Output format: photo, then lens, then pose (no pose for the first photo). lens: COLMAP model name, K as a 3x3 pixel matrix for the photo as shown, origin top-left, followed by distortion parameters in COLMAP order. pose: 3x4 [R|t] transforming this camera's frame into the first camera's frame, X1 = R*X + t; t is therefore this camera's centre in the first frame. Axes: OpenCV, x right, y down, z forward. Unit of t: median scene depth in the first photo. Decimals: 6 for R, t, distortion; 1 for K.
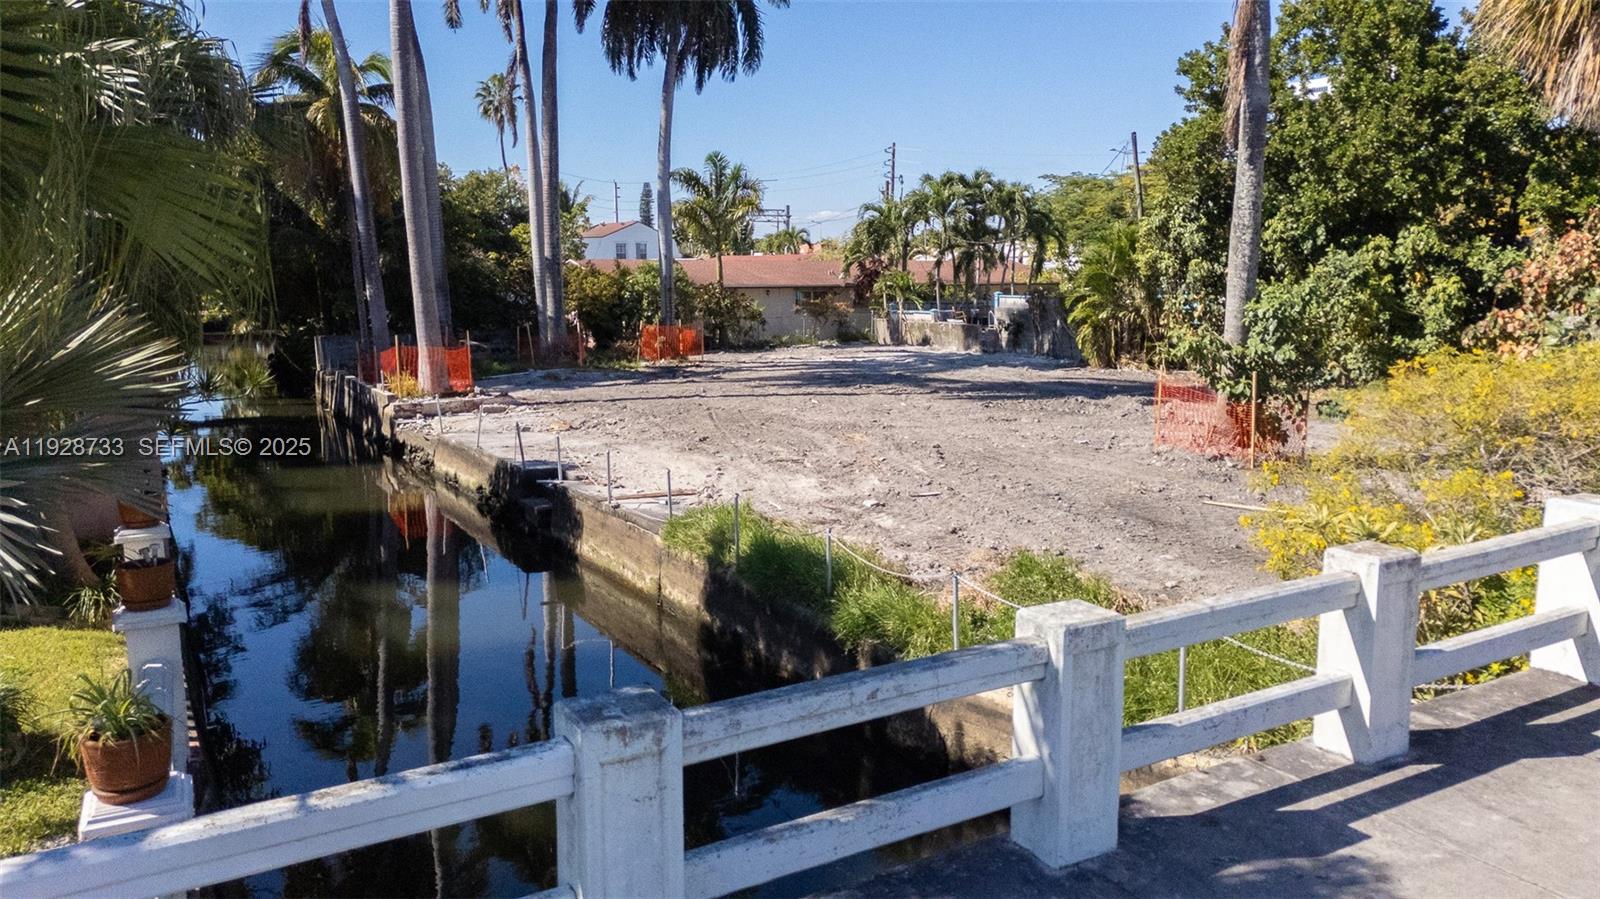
lens RADIAL K [[1172.3, 0, 798.7], [0, 1172.3, 448.6], [0, 0, 1]] dist [0.076008, -0.074826]
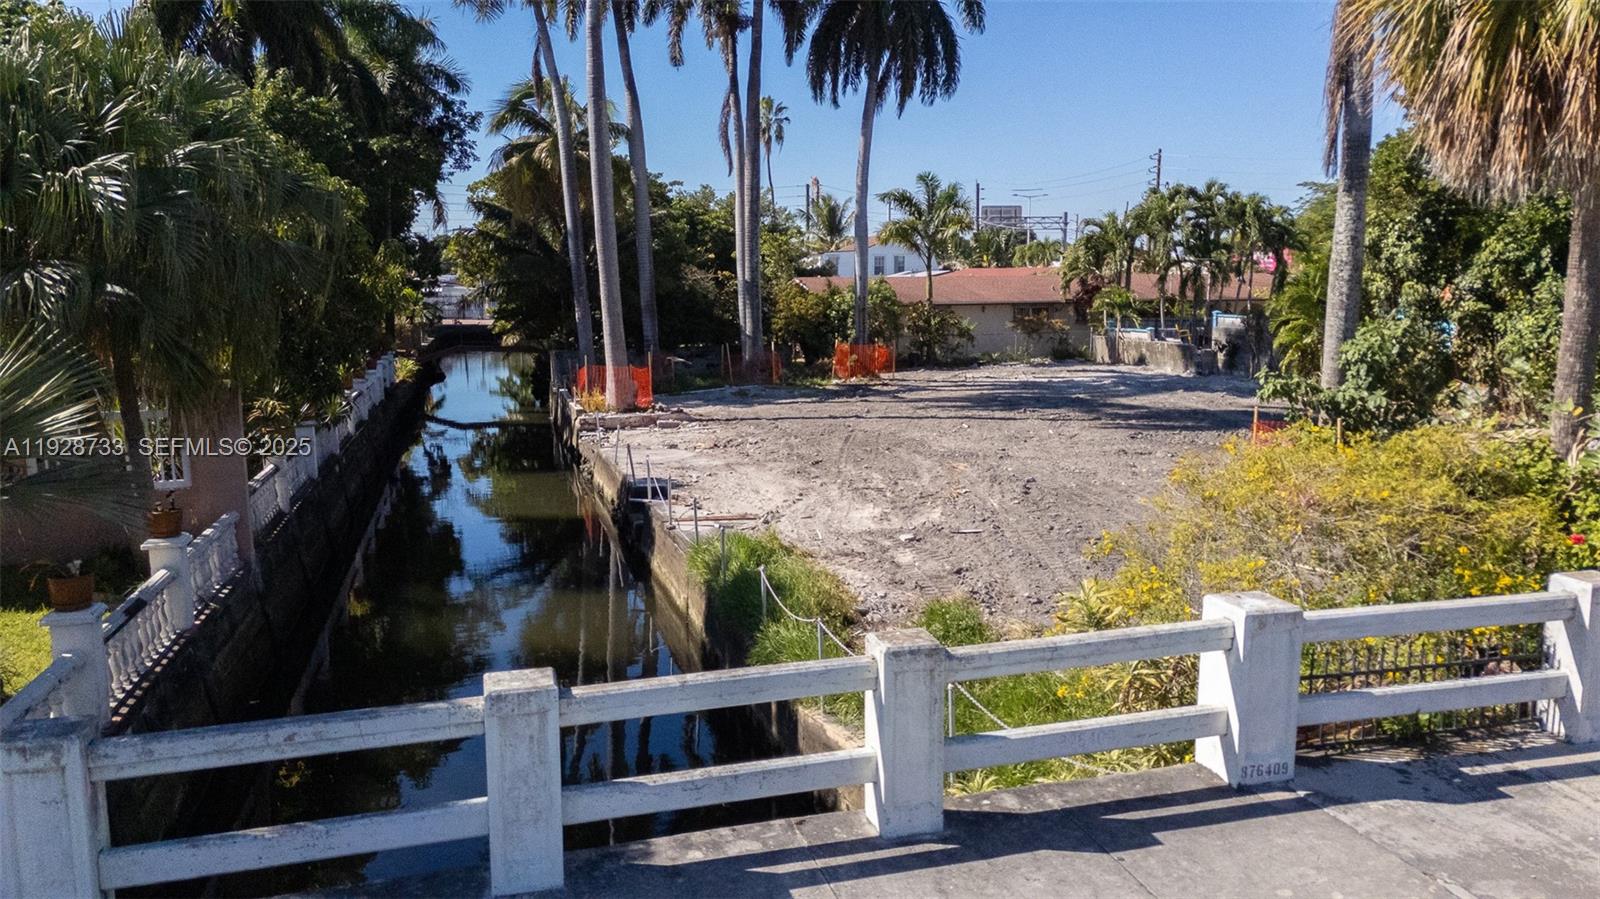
lens RADIAL K [[1172.3, 0, 801.8], [0, 1172.3, 448.2], [0, 0, 1]] dist [0.076008, -0.074826]
pose [[0.968168, 0.034319, -0.247936, 0.120218], [-0.035325, 0.999376, 0.000392, -0.015451], [0.247795, 0.008379, 0.968776, -0.010380]]
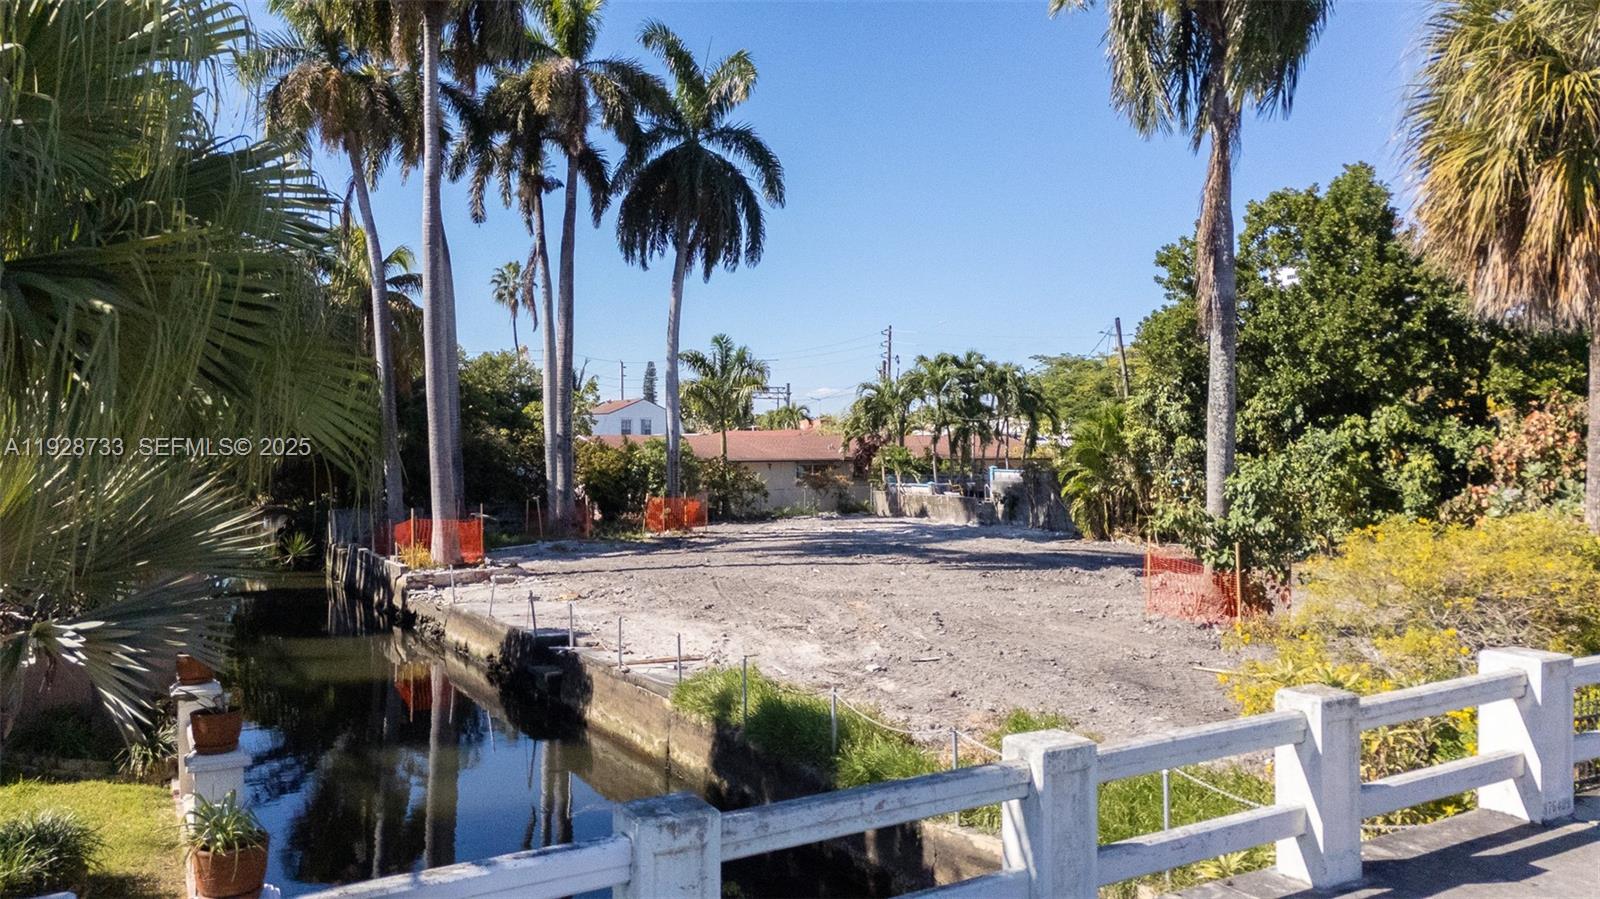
lens RADIAL K [[1172.3, 0, 798.2], [0, 1172.3, 444.6], [0, 0, 1]] dist [0.076008, -0.074826]
pose [[1.000000, 0.000651, 0.000164, -0.002528], [-0.000619, 0.988623, -0.150411, 0.004255], [-0.000260, 0.150411, 0.988624, -0.029497]]
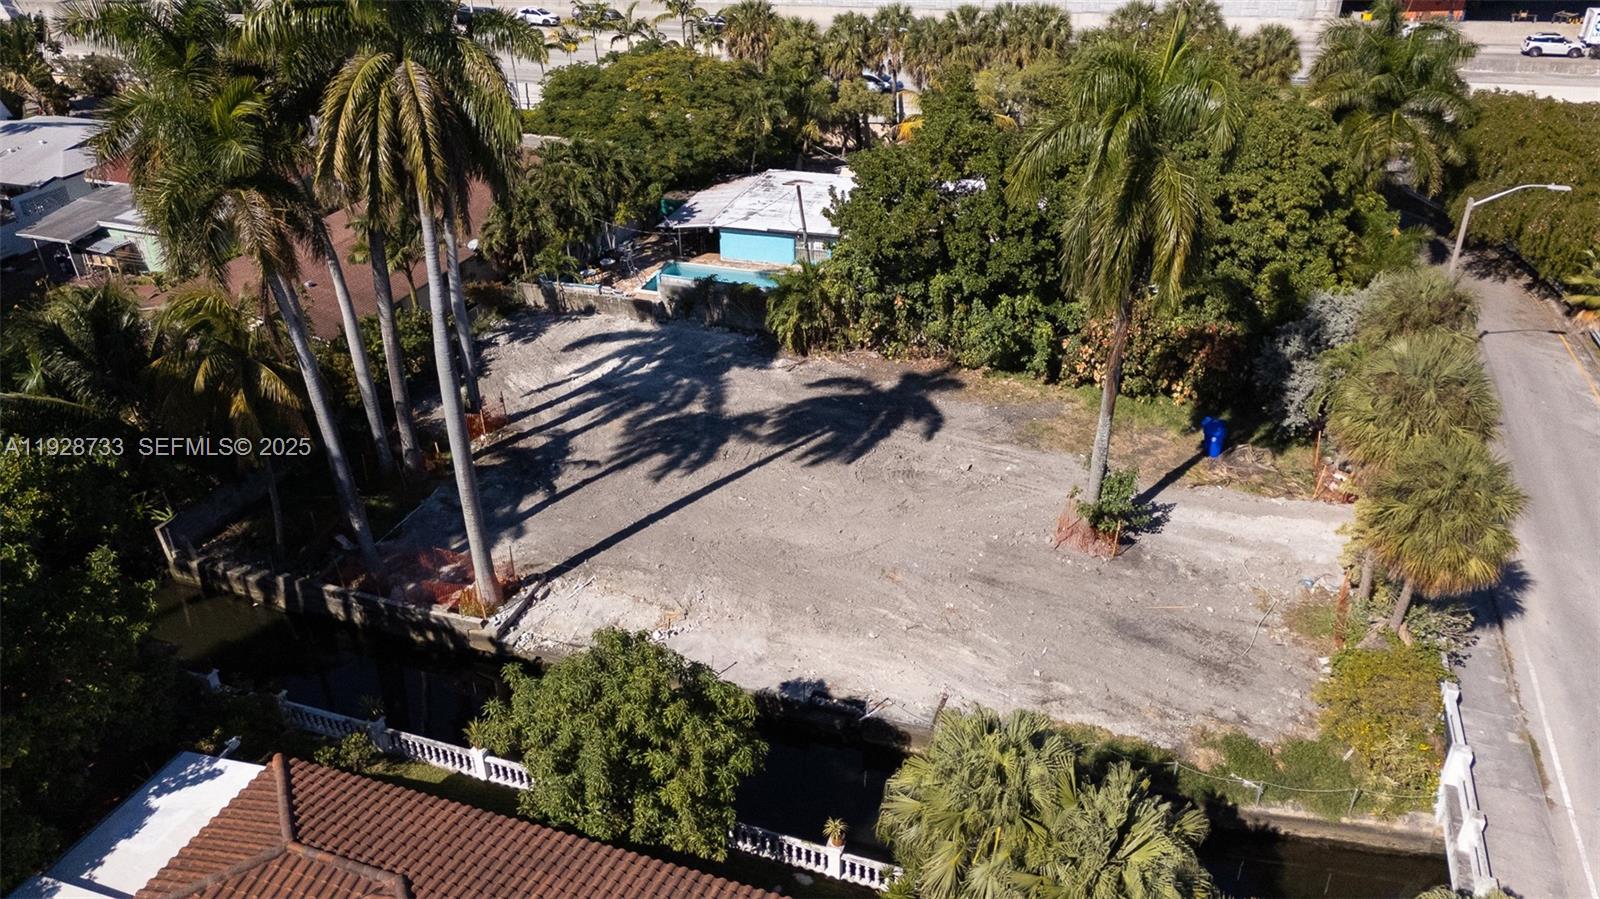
lens RADIAL K [[1172.3, 0, 817.2], [0, 1172.3, 446.9], [0, 0, 1]] dist [0.076008, -0.074826]
pose [[0.758229, -0.321022, 0.567480, -0.662605], [0.103048, 0.918450, 0.381879, -0.594846], [-0.643793, -0.231074, 0.729476, -0.073718]]
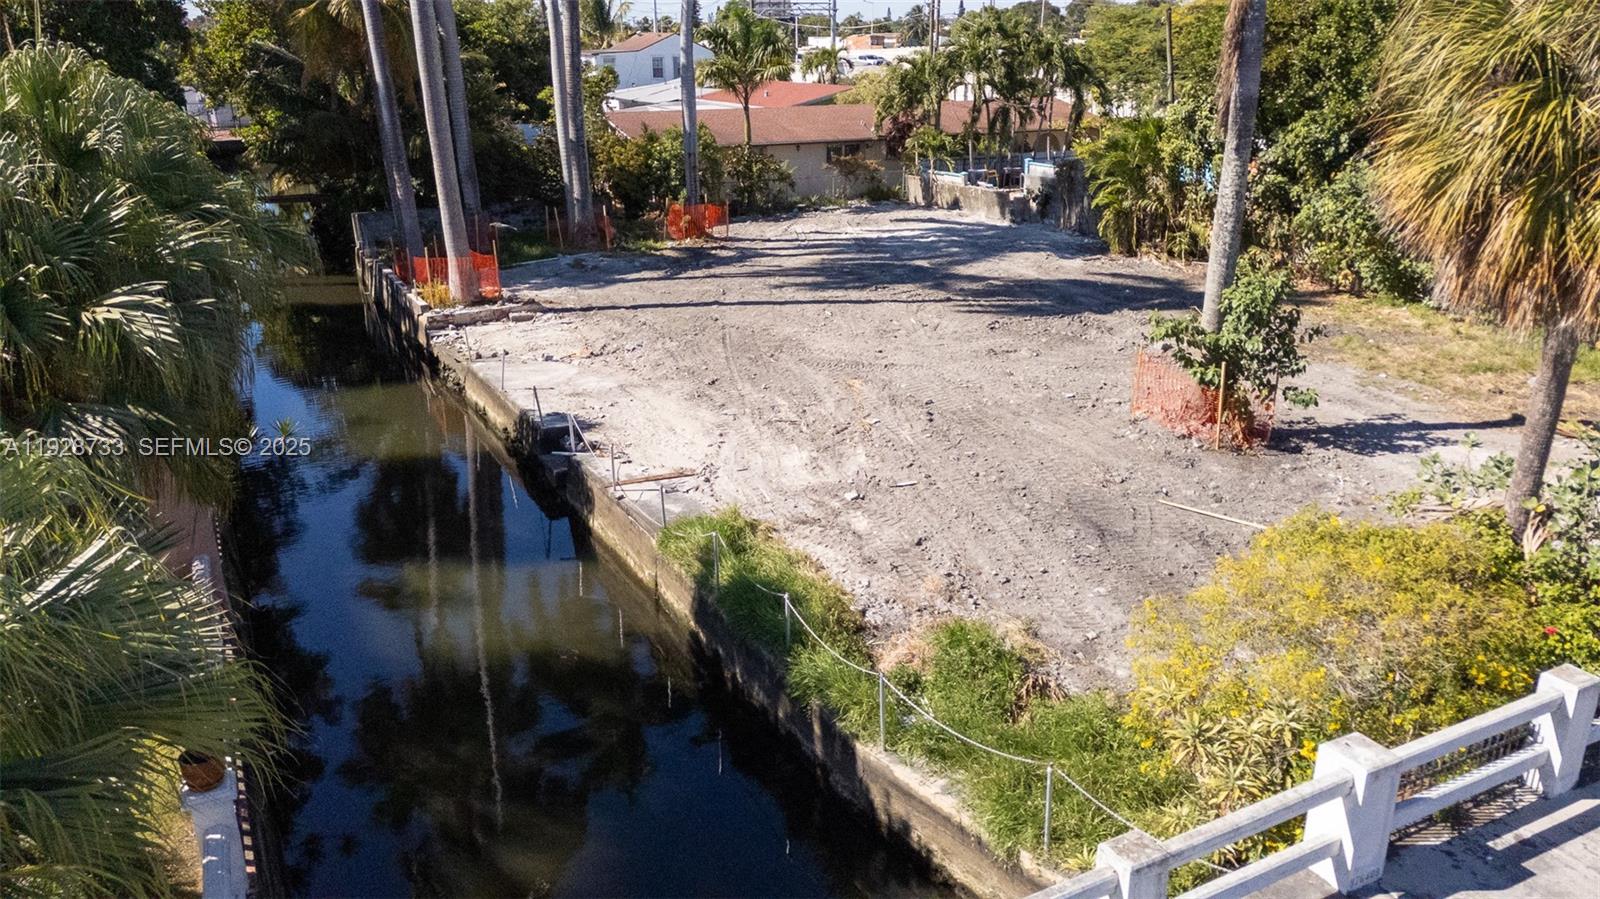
lens RADIAL K [[1172.3, 0, 801.0], [0, 1172.3, 449.0], [0, 0, 1]] dist [0.076008, -0.074826]
pose [[0.999079, 0.011902, -0.041215, 0.031552], [-0.004102, 0.982843, 0.184398, -0.105895], [0.042703, -0.184060, 0.981987, -0.036158]]
